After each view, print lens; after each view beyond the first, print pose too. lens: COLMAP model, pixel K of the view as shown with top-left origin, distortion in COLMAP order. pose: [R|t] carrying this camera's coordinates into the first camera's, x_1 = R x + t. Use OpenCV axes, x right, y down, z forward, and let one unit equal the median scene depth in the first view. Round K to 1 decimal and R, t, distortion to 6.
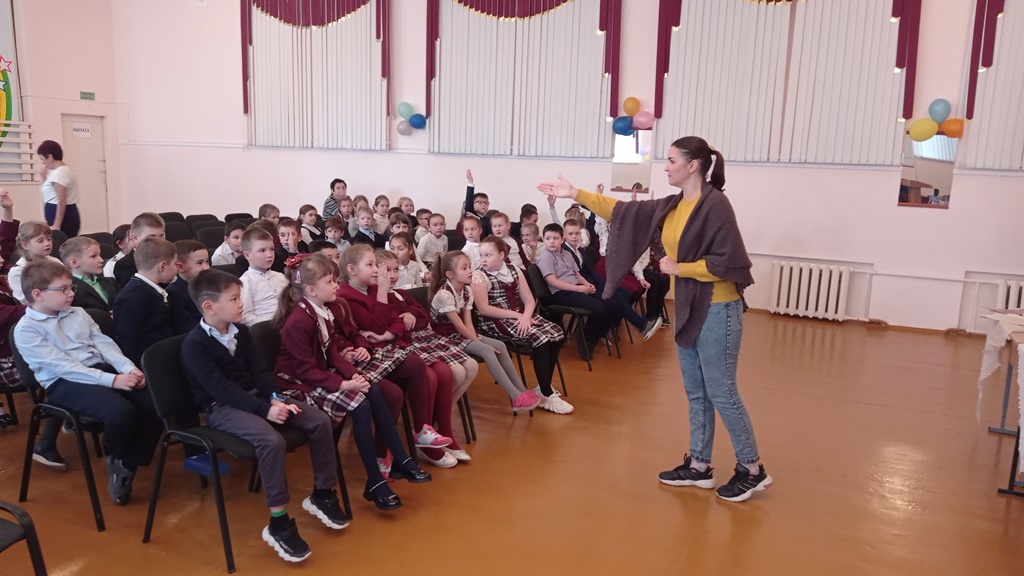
lens RADIAL K [[780.8, 0, 513.5], [0, 780.8, 288.4], [0, 0, 1]] dist [-0.001440, 0.000883]
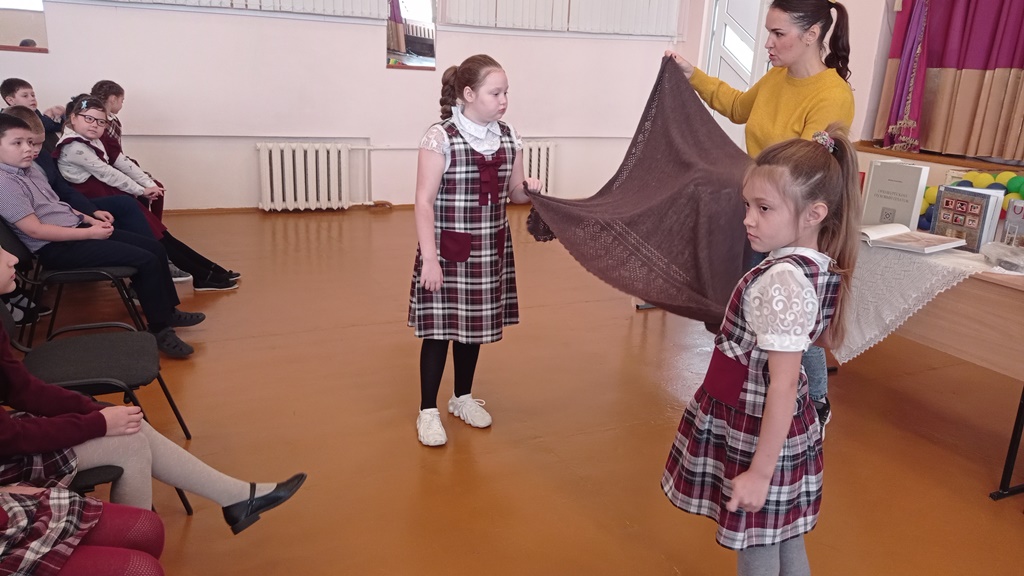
lens RADIAL K [[780.8, 0, 506.9], [0, 780.8, 288.9], [0, 0, 1]] dist [-0.001440, 0.000883]
pose [[0.628324, -0.228350, 0.743684, -0.122487], [0.087239, 0.970603, 0.224319, -0.048845], [-0.773045, -0.076067, 0.629774, 0.322891]]
